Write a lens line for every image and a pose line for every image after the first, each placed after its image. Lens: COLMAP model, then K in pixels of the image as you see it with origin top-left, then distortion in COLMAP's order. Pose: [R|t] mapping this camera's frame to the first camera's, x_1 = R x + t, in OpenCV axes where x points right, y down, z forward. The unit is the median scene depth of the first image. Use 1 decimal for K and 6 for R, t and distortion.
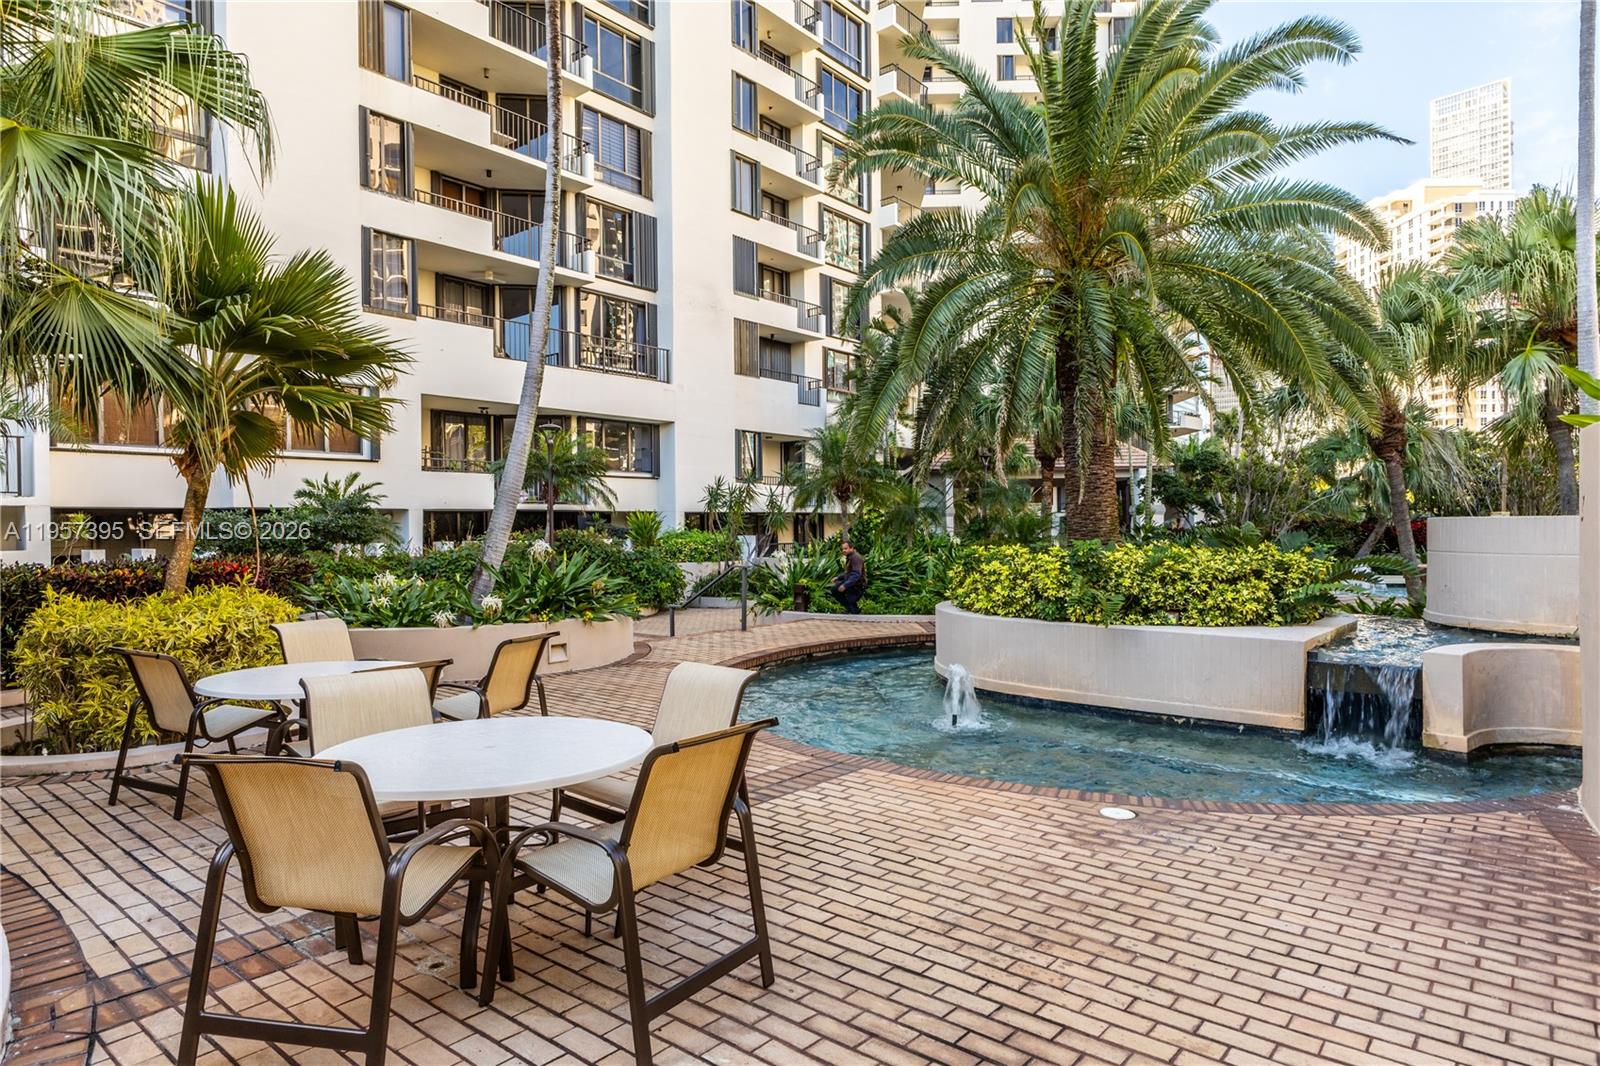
lens RADIAL K [[914.4, 0, 800.2], [0, 914.4, 535.3], [0, 0, 1]] dist [-0.006044, -0.001340]
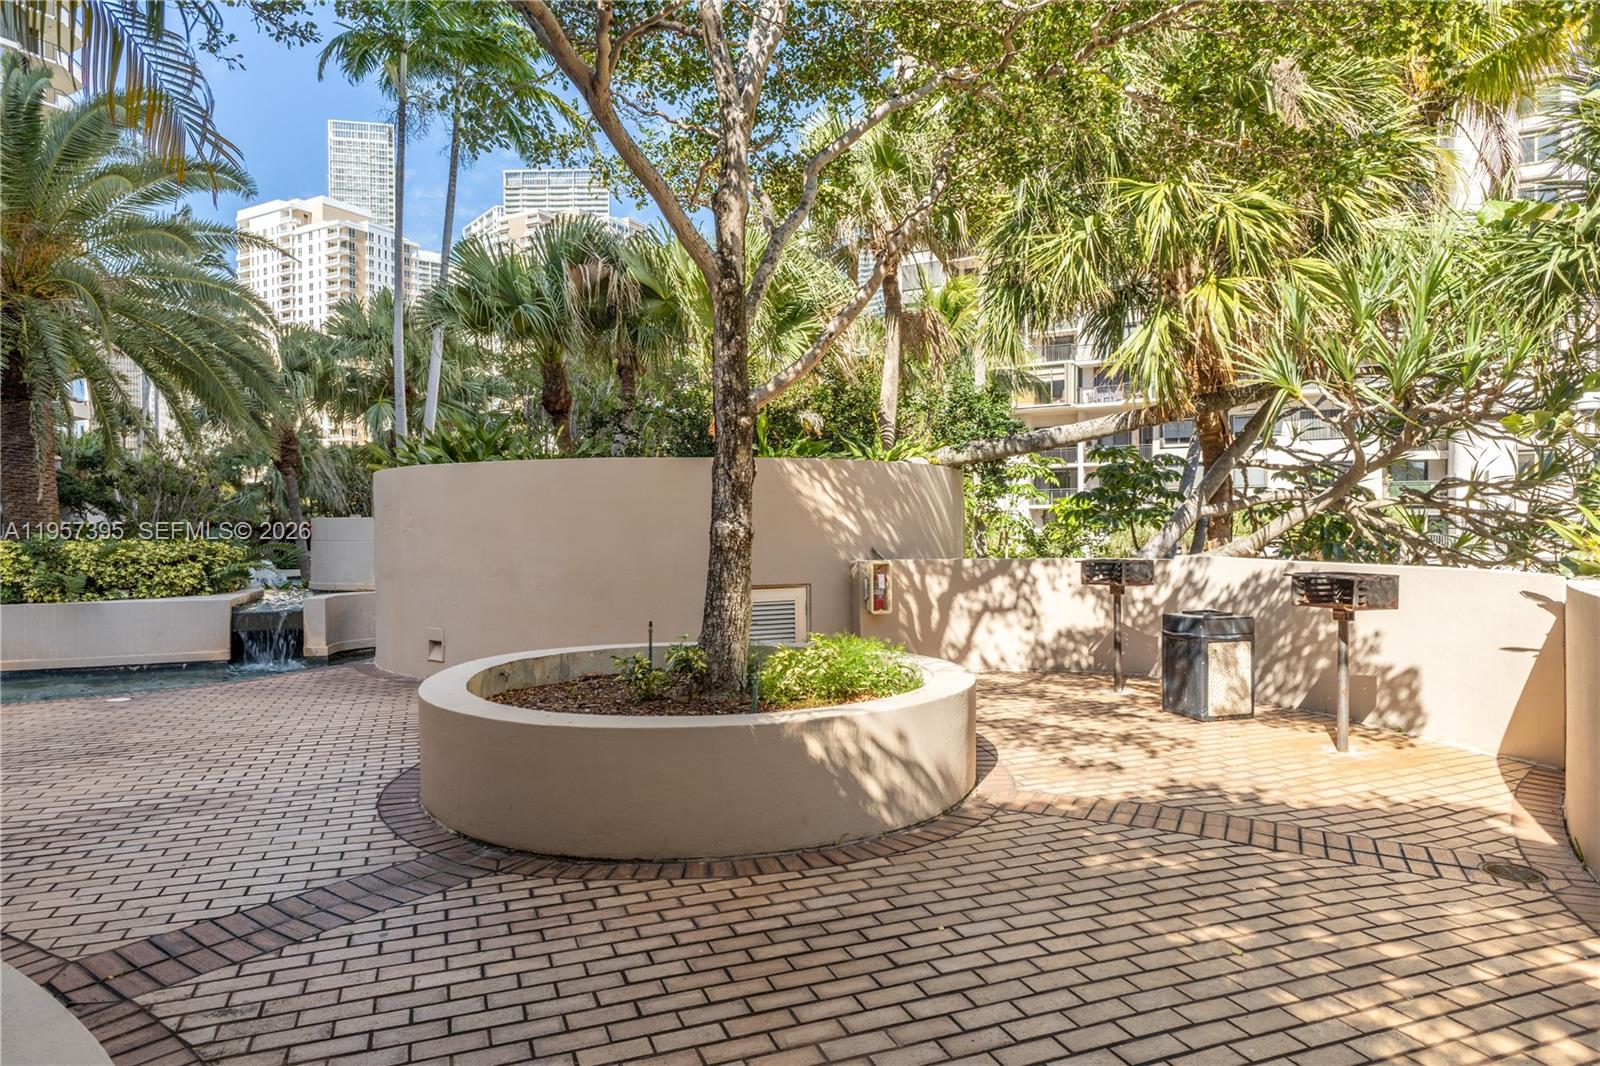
lens RADIAL K [[999.1, 0, 801.5], [0, 999.1, 532.6], [0, 0, 1]] dist [-0.007606, 0.001048]
pose [[0.501495, -0.000733, 0.865160, -0.324346], [0.007148, 0.999969, -0.003296, 0.015973], [-0.865131, 0.007837, 0.501485, -0.522932]]
